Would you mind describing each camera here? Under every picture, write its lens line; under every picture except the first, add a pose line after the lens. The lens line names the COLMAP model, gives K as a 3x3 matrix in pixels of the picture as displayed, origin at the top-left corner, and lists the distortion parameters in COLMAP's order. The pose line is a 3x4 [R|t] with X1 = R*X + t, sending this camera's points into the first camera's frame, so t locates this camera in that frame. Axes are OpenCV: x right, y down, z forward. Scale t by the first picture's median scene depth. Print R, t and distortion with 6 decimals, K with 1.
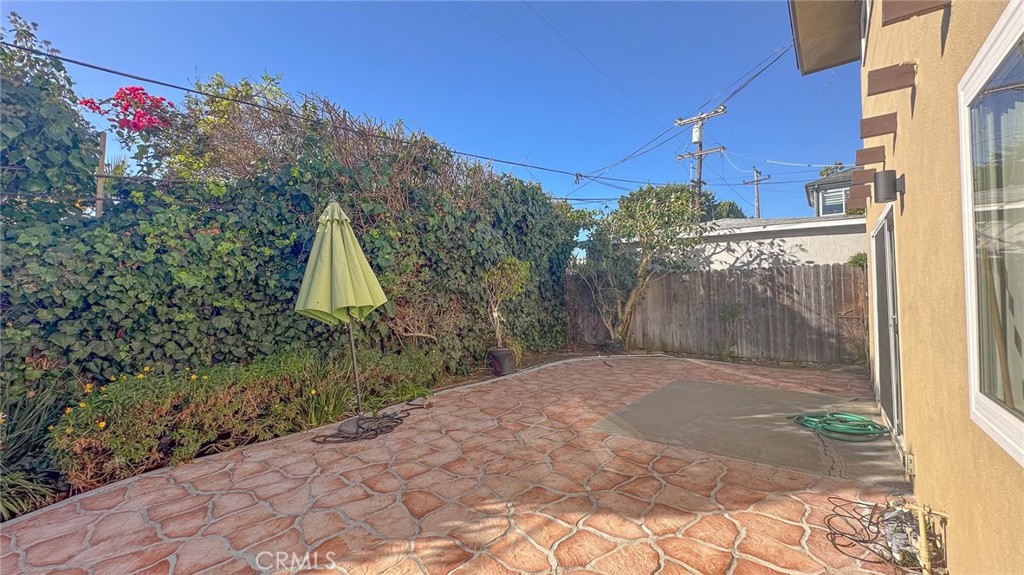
lens RADIAL K [[407.6, 0, 508.9], [0, 407.6, 293.6], [0, 0, 1]] dist [-0.002499, 0.000600]
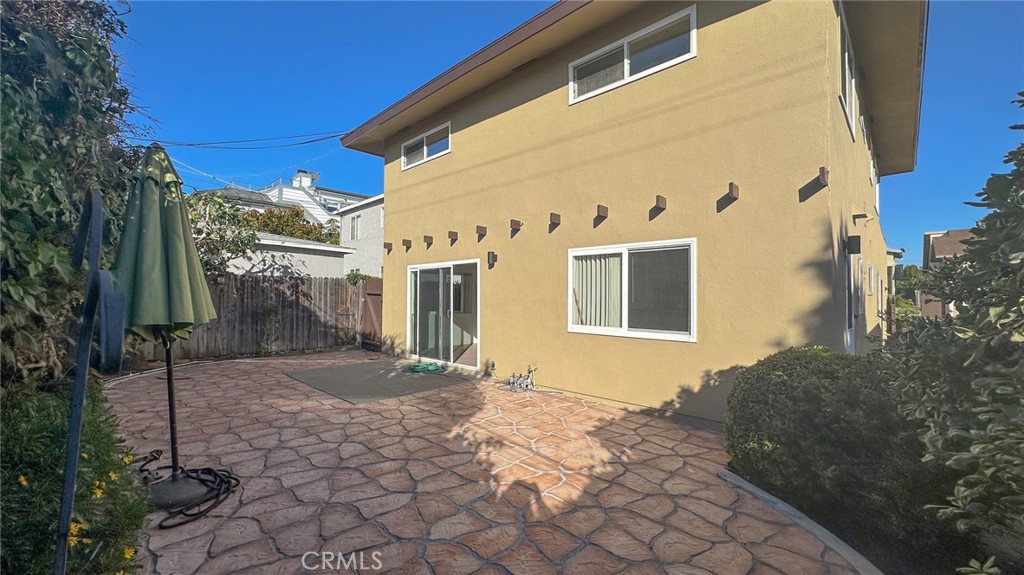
lens RADIAL K [[407.6, 0, 510.9], [0, 407.6, 285.1], [0, 0, 1]] dist [-0.002499, 0.000600]
pose [[0.100855, 0.039480, 0.994117, -0.543749], [-0.012632, 0.999183, -0.038399, 0.001346], [-0.994821, -0.008685, 0.101272, 0.209948]]
